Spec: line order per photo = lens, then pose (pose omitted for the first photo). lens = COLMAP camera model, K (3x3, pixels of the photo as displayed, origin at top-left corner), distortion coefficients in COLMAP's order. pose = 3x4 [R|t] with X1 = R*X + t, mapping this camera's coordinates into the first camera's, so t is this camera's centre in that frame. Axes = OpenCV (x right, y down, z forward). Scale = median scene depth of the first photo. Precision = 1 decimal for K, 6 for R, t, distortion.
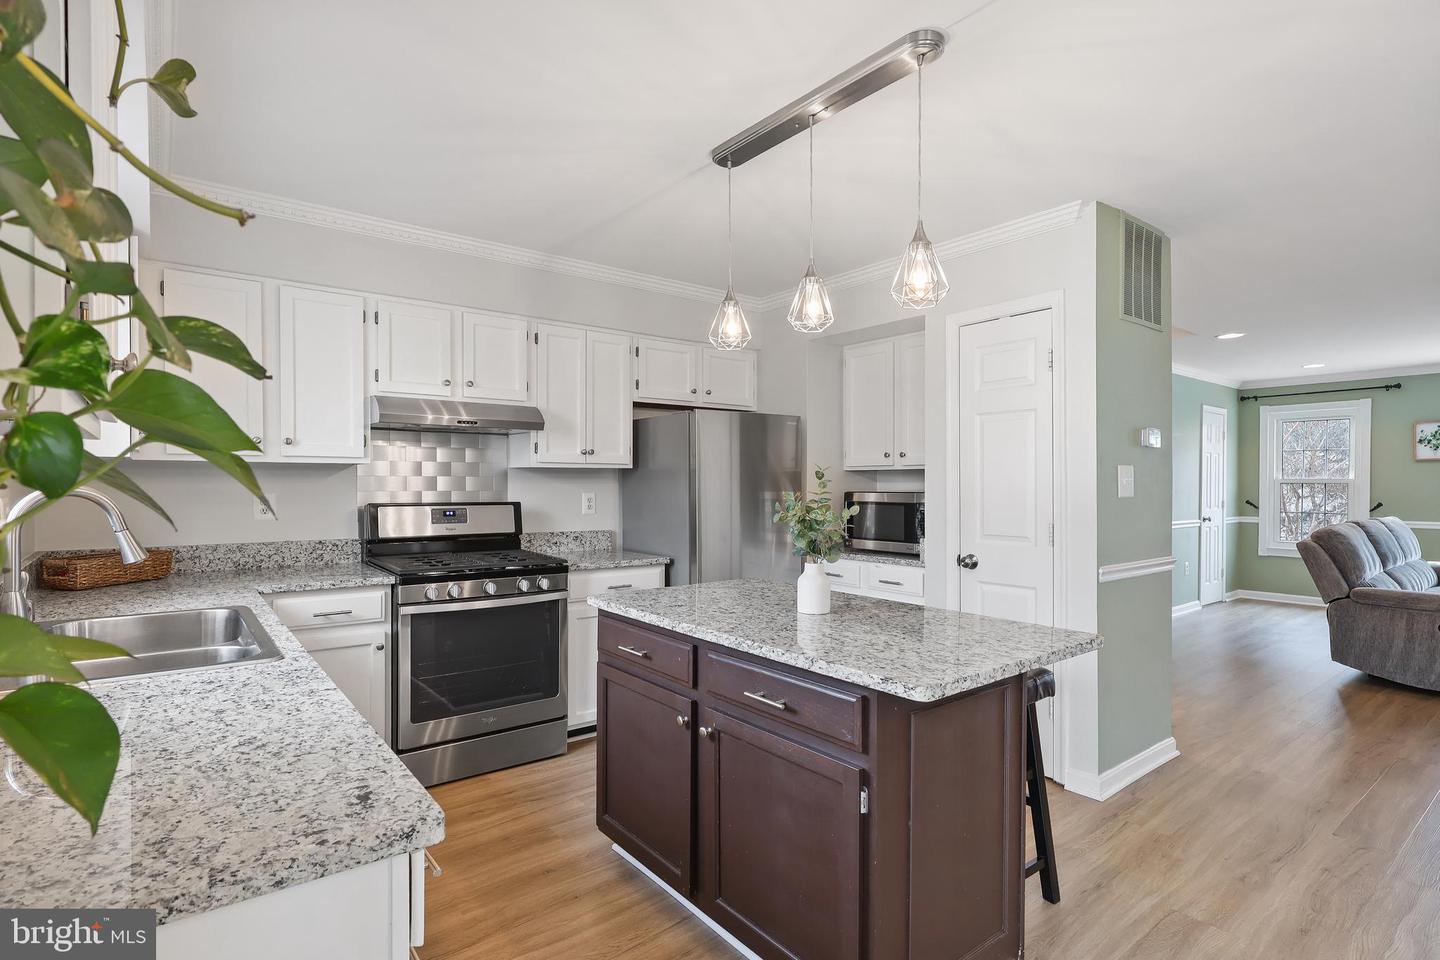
lens RADIAL K [[720.8, 0, 722.9], [0, 720.8, 479.6], [0, 0, 1]] dist [0.006756, 0.000889]
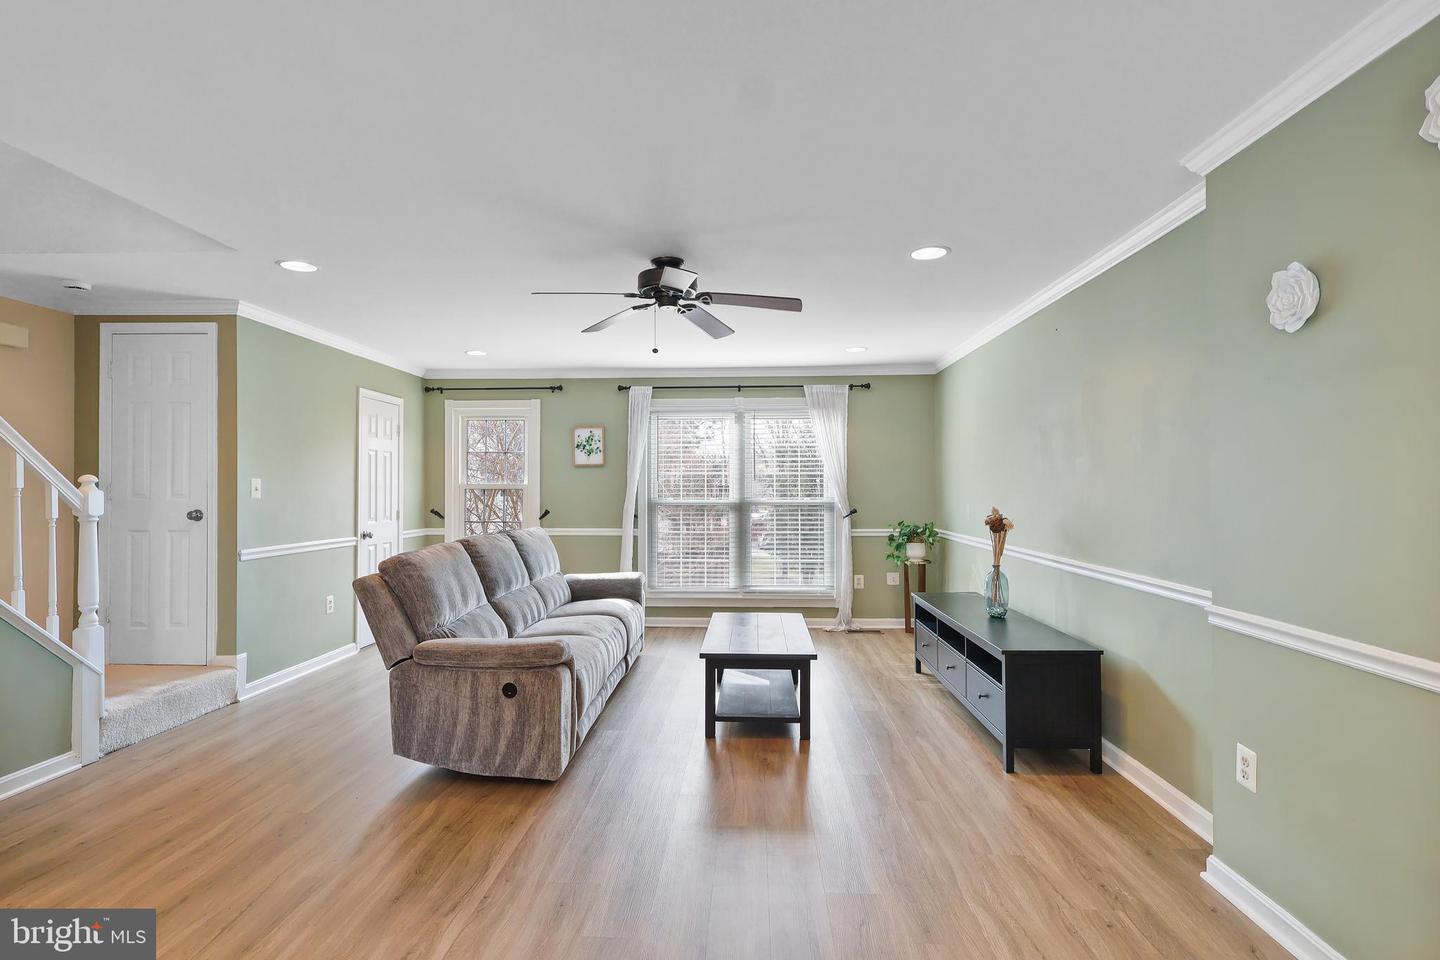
lens RADIAL K [[720.8, 0, 721.0], [0, 720.8, 485.2], [0, 0, 1]] dist [0.006756, 0.000889]
pose [[0.649184, 0.006244, 0.760605, 0.345948], [-0.005688, 0.999978, -0.003354, 0.001454], [-0.760610, -0.002150, 0.649206, 0.221707]]
